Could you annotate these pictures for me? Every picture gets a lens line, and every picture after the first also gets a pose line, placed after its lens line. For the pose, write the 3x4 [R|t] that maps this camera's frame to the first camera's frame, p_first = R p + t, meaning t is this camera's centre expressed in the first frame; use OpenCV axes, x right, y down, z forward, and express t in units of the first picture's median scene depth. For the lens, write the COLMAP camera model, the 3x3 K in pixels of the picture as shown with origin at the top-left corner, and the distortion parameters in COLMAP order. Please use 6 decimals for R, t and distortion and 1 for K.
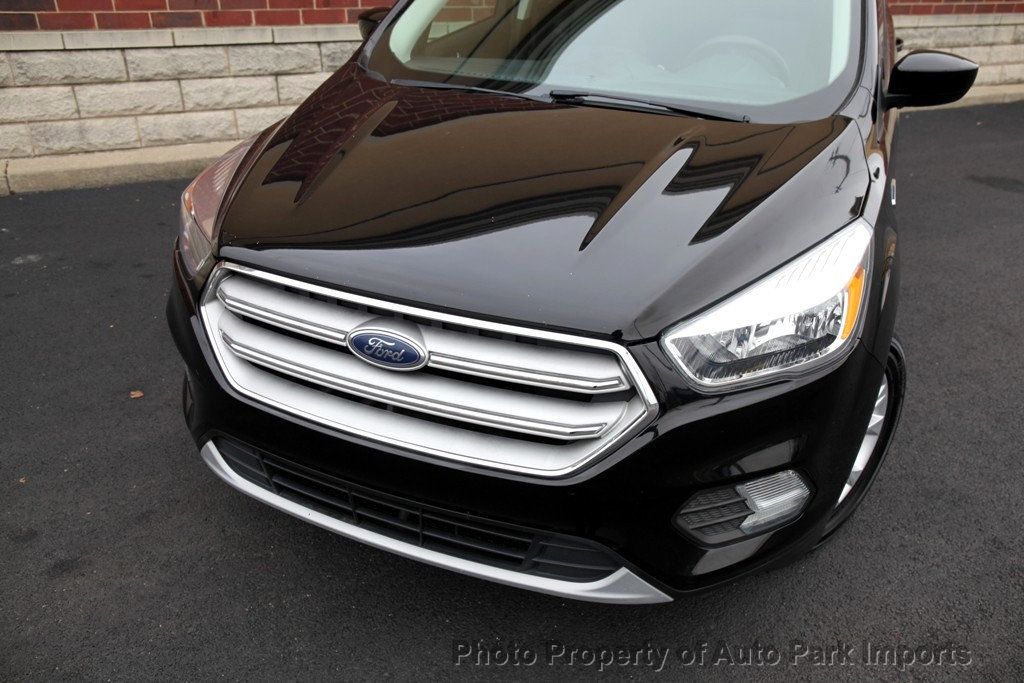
lens RADIAL K [[816.7, 0, 511.7], [0, 816.7, 346.1], [0, 0, 1]] dist [-0.046768, 0.040862]
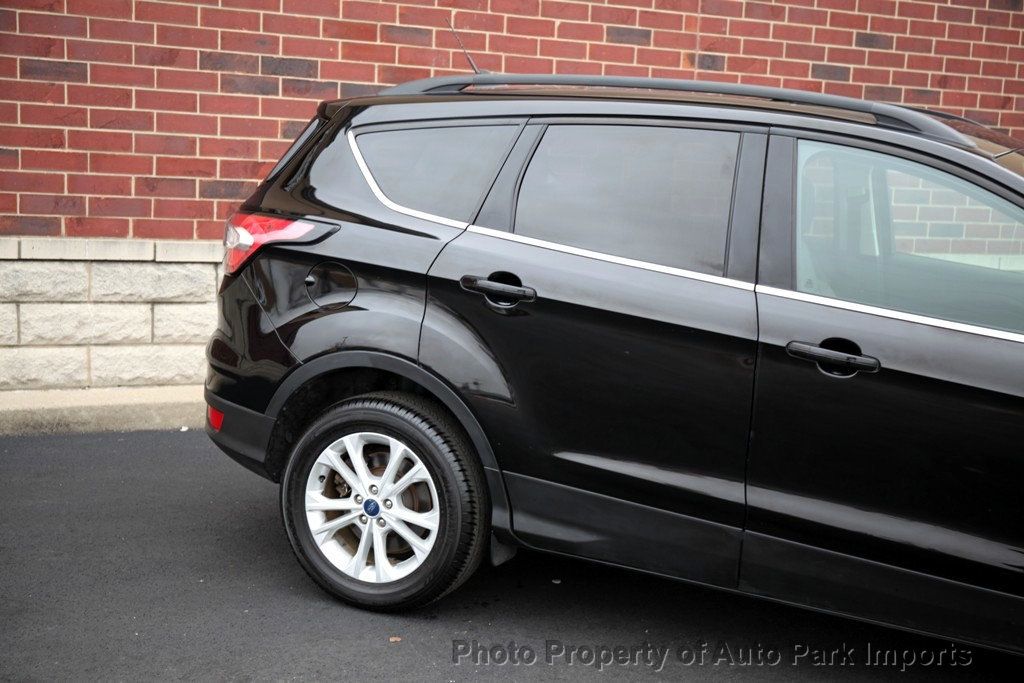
lens RADIAL K [[1416.6, 0, 511.5], [0, 1416.6, 344.8], [0, 0, 1]] dist [0.060546, 0.000000]
pose [[0.999518, 0.028366, 0.012640, 0.015657], [-0.022854, 0.947476, -0.319010, 0.104251], [-0.021025, 0.318567, 0.947667, -0.210357]]
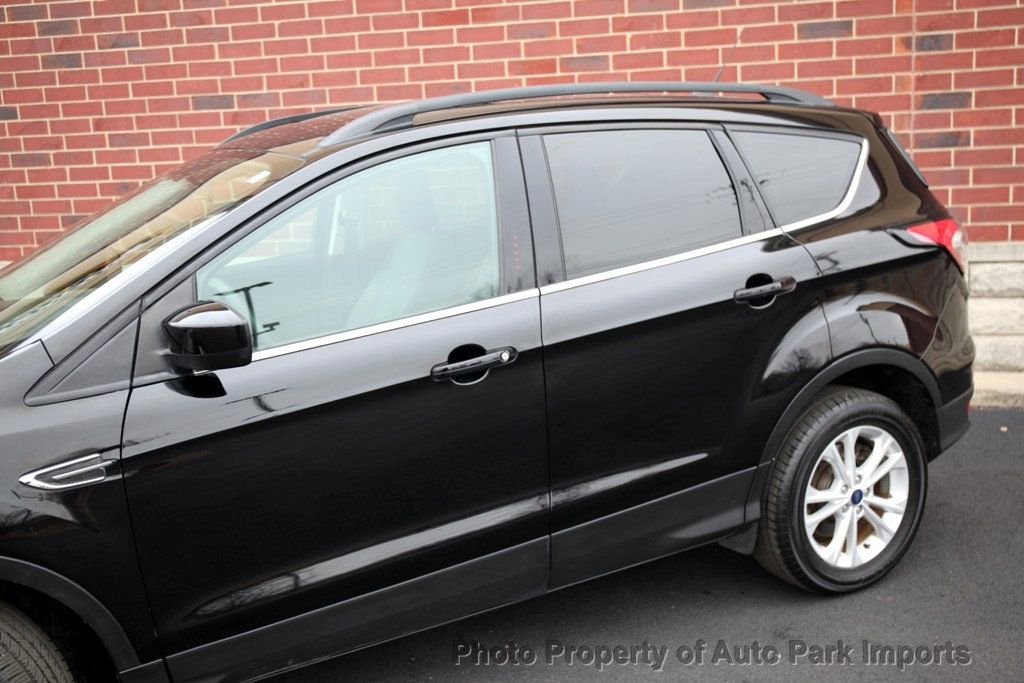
lens RADIAL K [[1078.7, 0, 518.2], [0, 1078.7, 341.1], [0, 0, 1]] dist [0.012262, 0.000000]
pose [[0.774937, 0.055817, -0.629569, 0.635284], [-0.230049, 0.952677, -0.198705, -0.084727], [0.588685, 0.298815, 0.751105, 0.177144]]
